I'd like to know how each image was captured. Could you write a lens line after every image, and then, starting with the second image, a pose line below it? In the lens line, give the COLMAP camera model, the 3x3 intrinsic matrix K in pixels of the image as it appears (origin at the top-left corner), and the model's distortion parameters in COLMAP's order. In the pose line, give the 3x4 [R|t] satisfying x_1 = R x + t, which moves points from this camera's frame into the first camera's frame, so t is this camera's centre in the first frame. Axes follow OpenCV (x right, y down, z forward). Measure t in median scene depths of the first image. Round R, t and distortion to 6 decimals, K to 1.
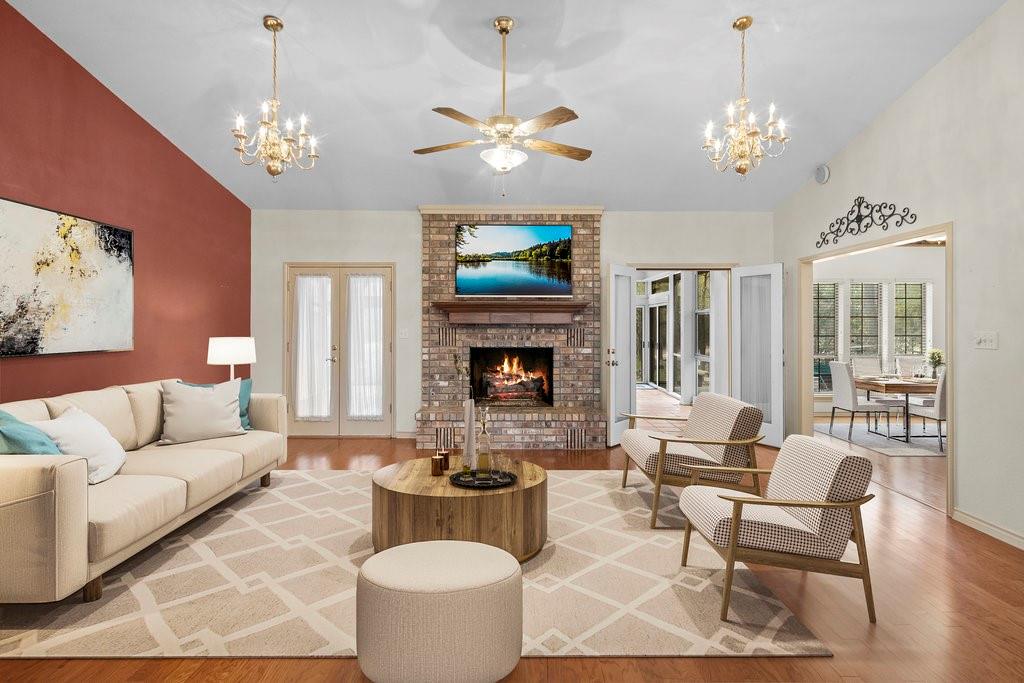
lens RADIAL K [[501.9, 0, 514.4], [0, 501.9, 320.0], [0, 0, 1]] dist [0.000067, -0.000773]
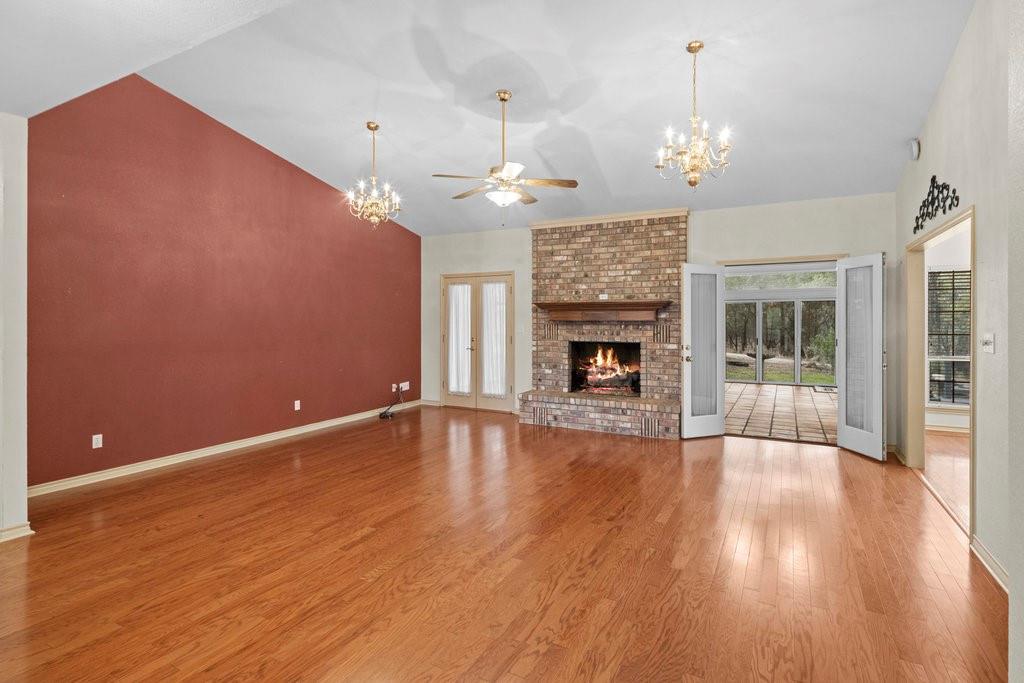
lens RADIAL K [[501.9, 0, 514.4], [0, 501.9, 320.0], [0, 0, 1]] dist [0.000067, -0.000773]
pose [[0.880677, -0.000876, -0.473716, 0.350538], [0.006789, 0.999919, 0.010772, -0.007909], [0.473668, -0.012702, 0.880612, -0.081673]]
